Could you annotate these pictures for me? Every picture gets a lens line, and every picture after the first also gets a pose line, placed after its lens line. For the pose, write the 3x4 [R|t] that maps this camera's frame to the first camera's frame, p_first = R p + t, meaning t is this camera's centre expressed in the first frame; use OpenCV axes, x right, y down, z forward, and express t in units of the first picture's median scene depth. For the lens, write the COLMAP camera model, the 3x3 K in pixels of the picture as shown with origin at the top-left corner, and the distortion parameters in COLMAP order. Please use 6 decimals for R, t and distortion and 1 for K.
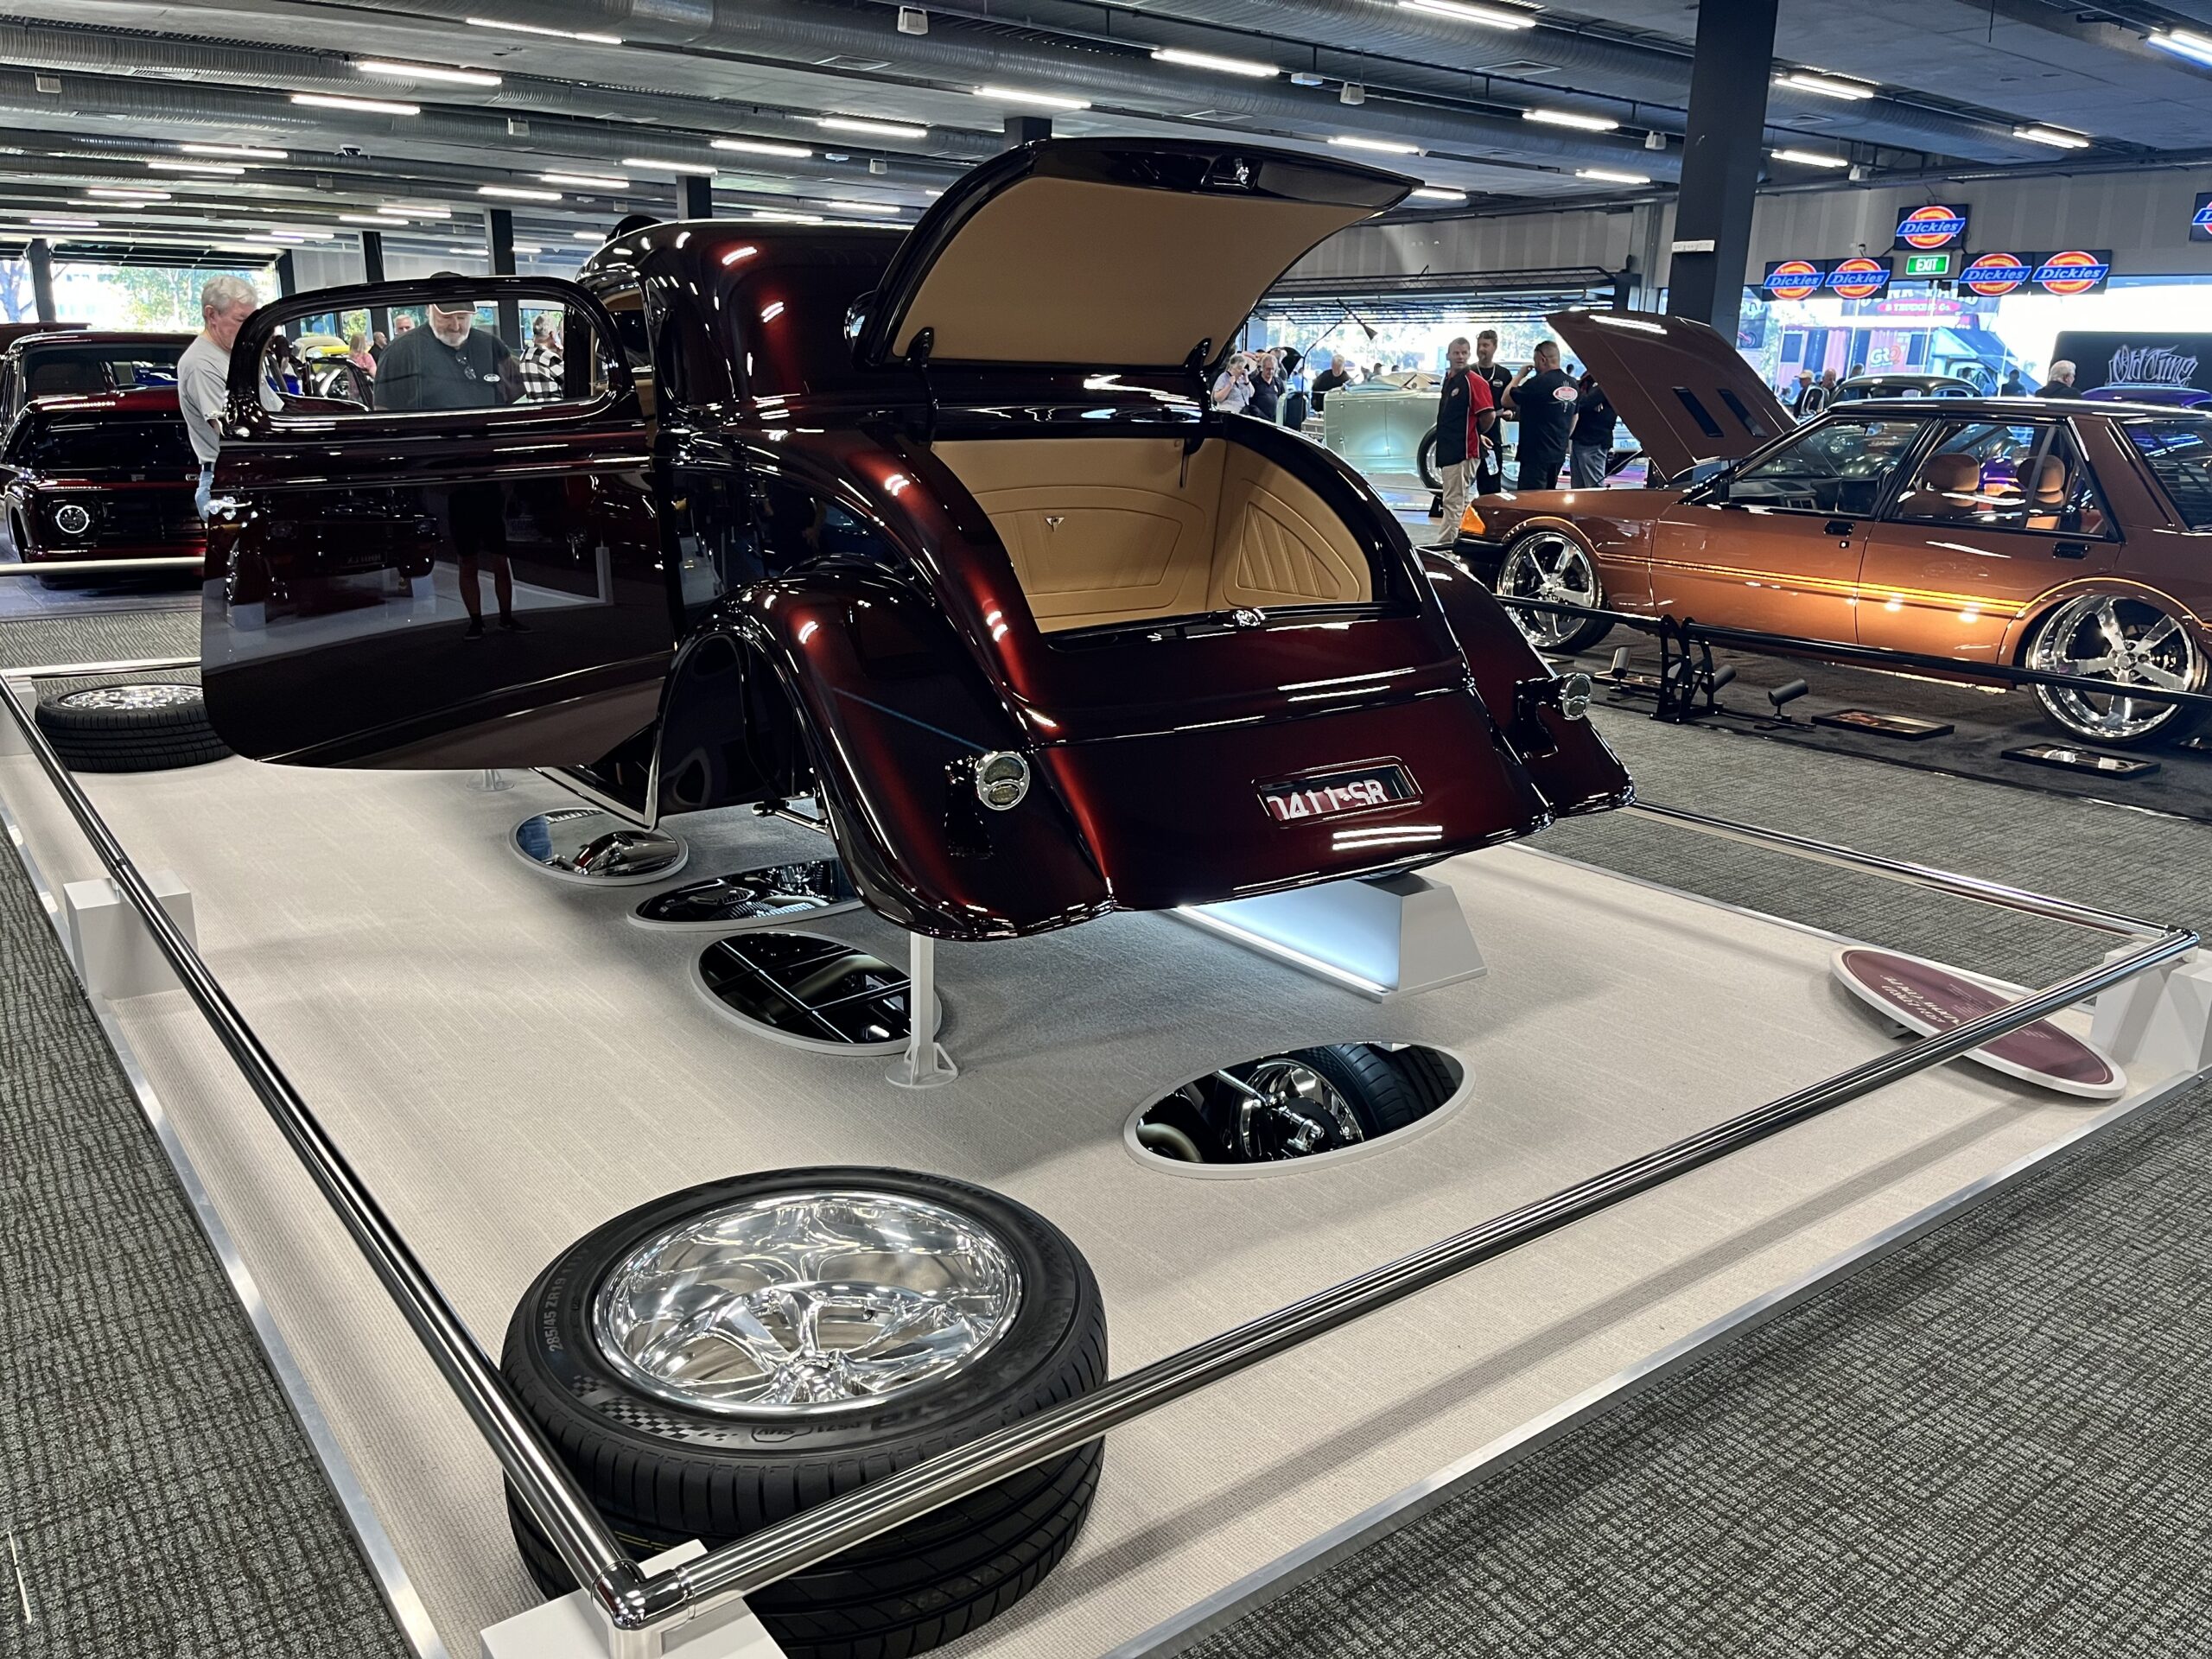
lens RADIAL K [[1688.4, 0, 1106.0], [0, 1688.4, 829.5], [0, 0, 1]] dist [0.000893, -0.003325]
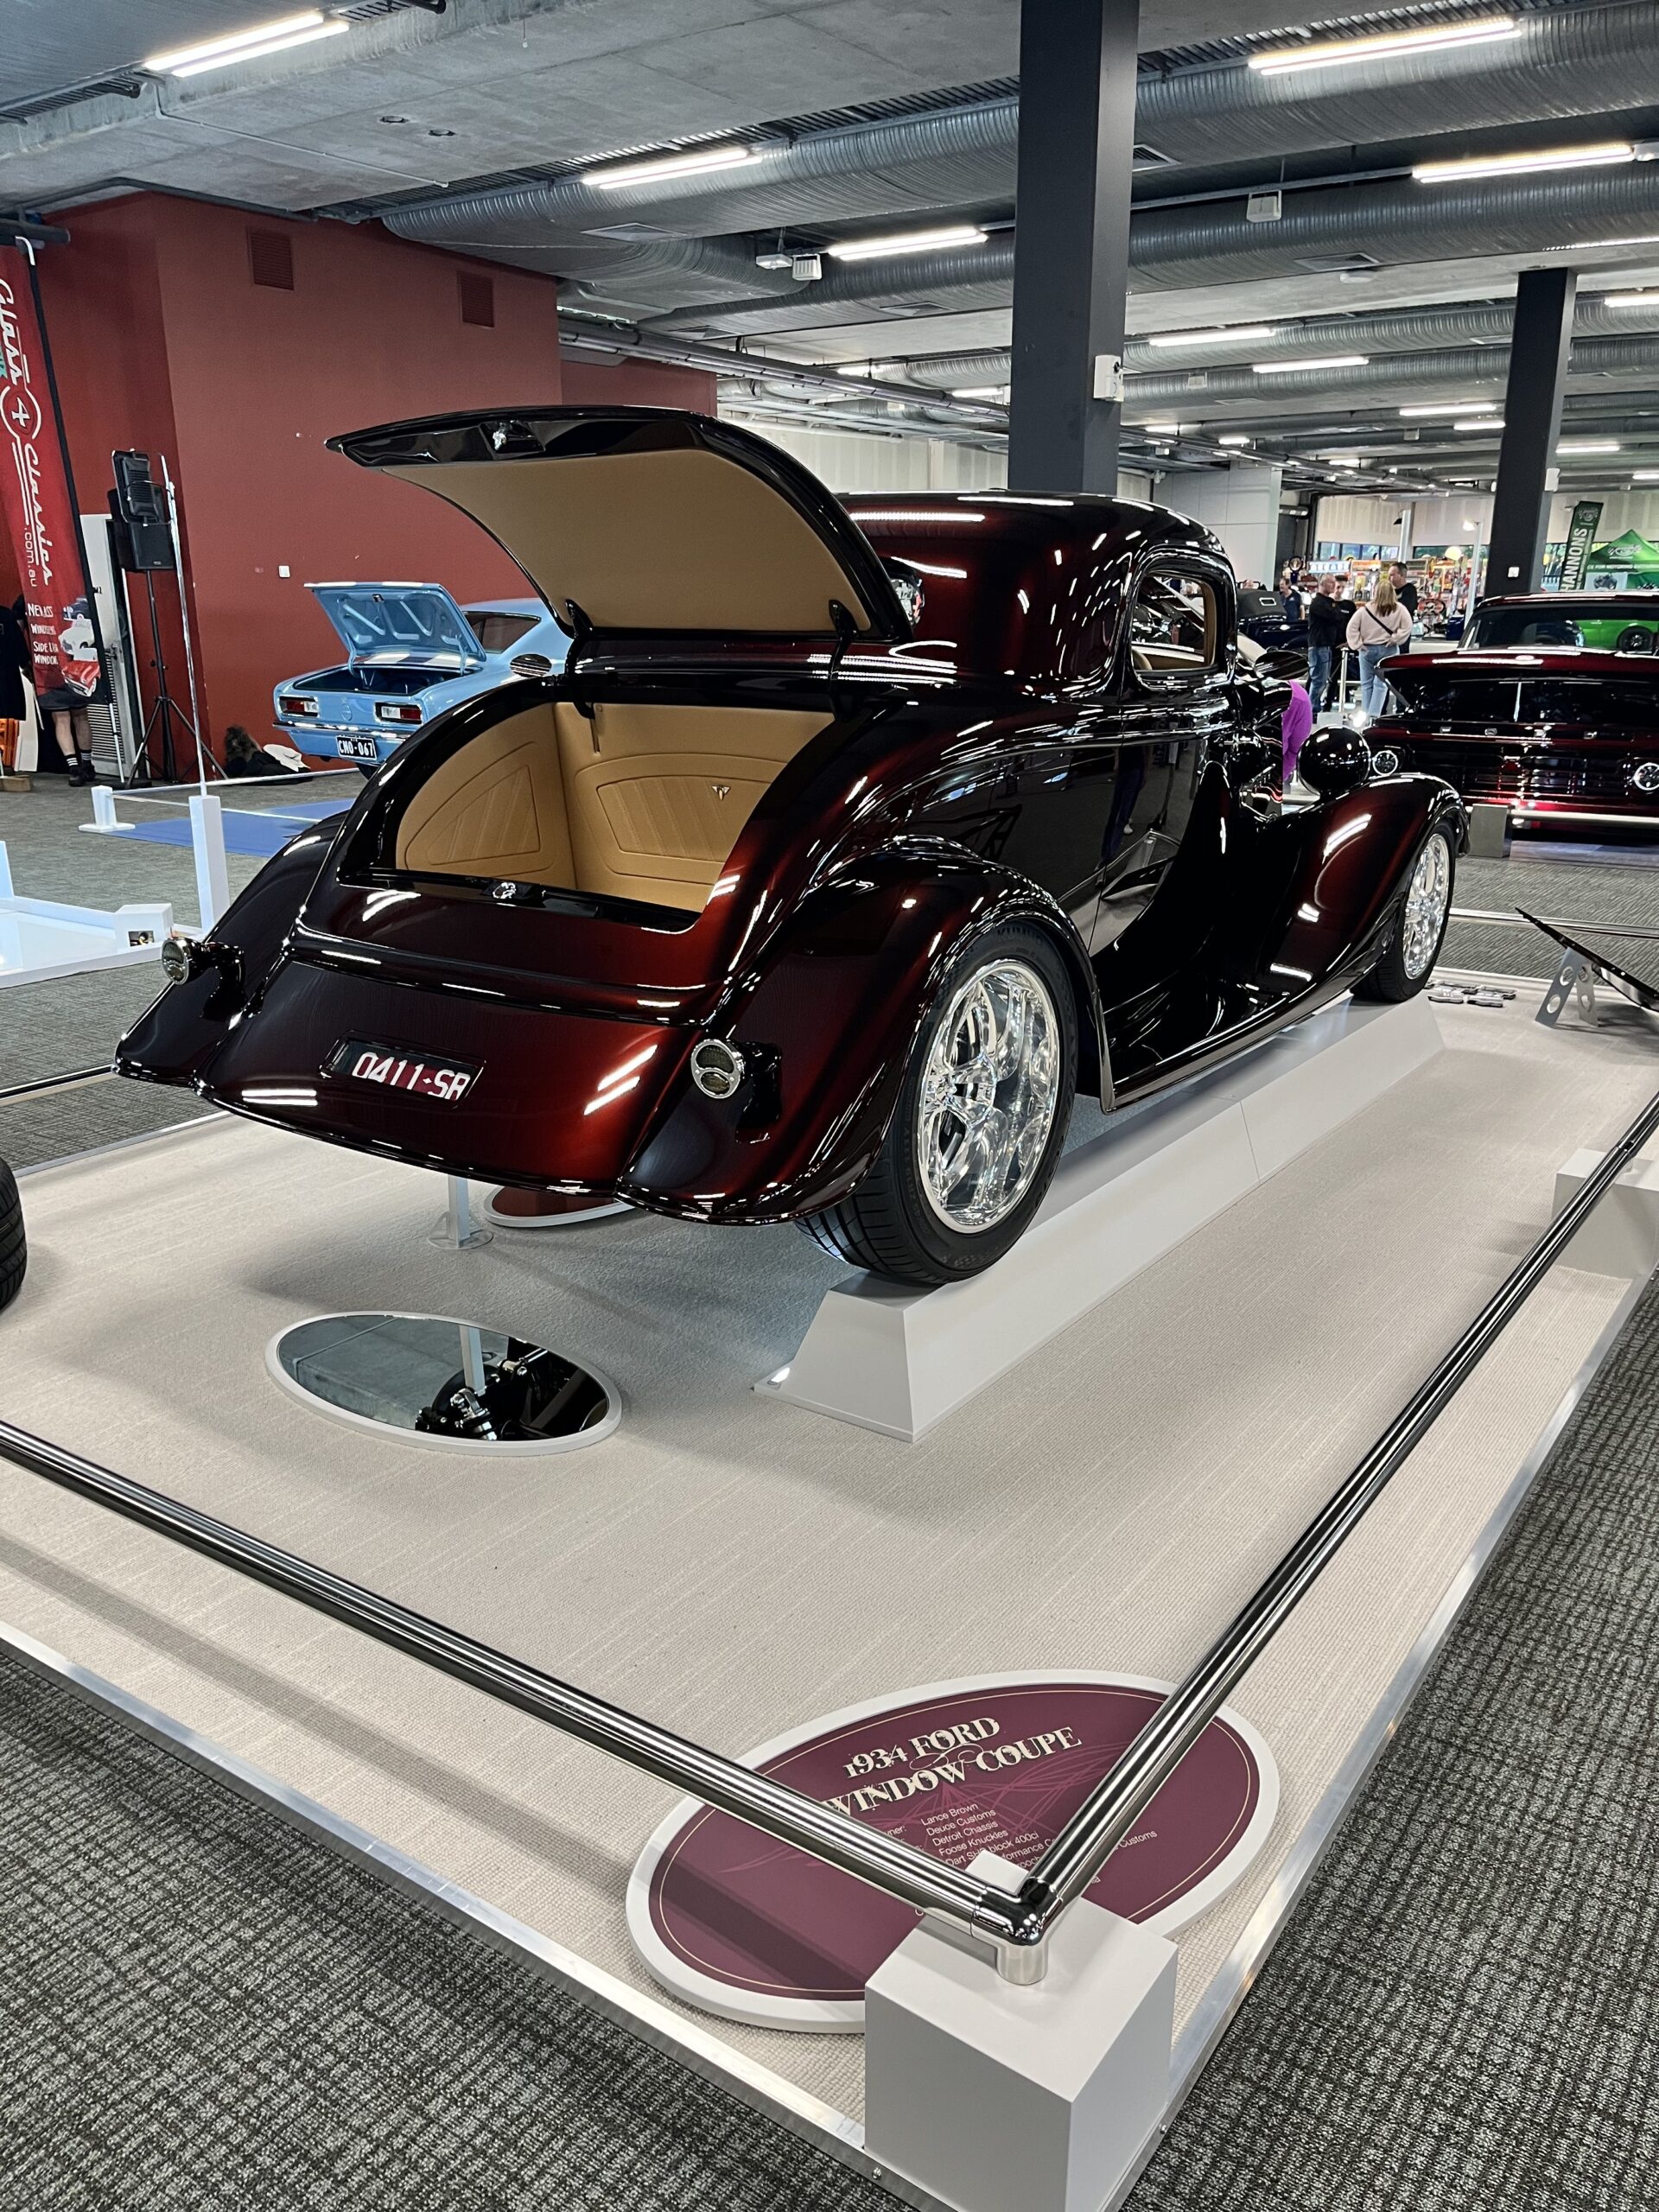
lens RADIAL K [[1688.4, 0, 829.5], [0, 1688.4, 1106.0], [0, 0, 1]] dist [0.000893, -0.003325]
pose [[0.309186, 0.250084, -0.917530, 1.010893], [-0.238644, 0.954336, 0.179698, -0.213705], [0.920572, 0.163403, 0.354749, 0.793206]]
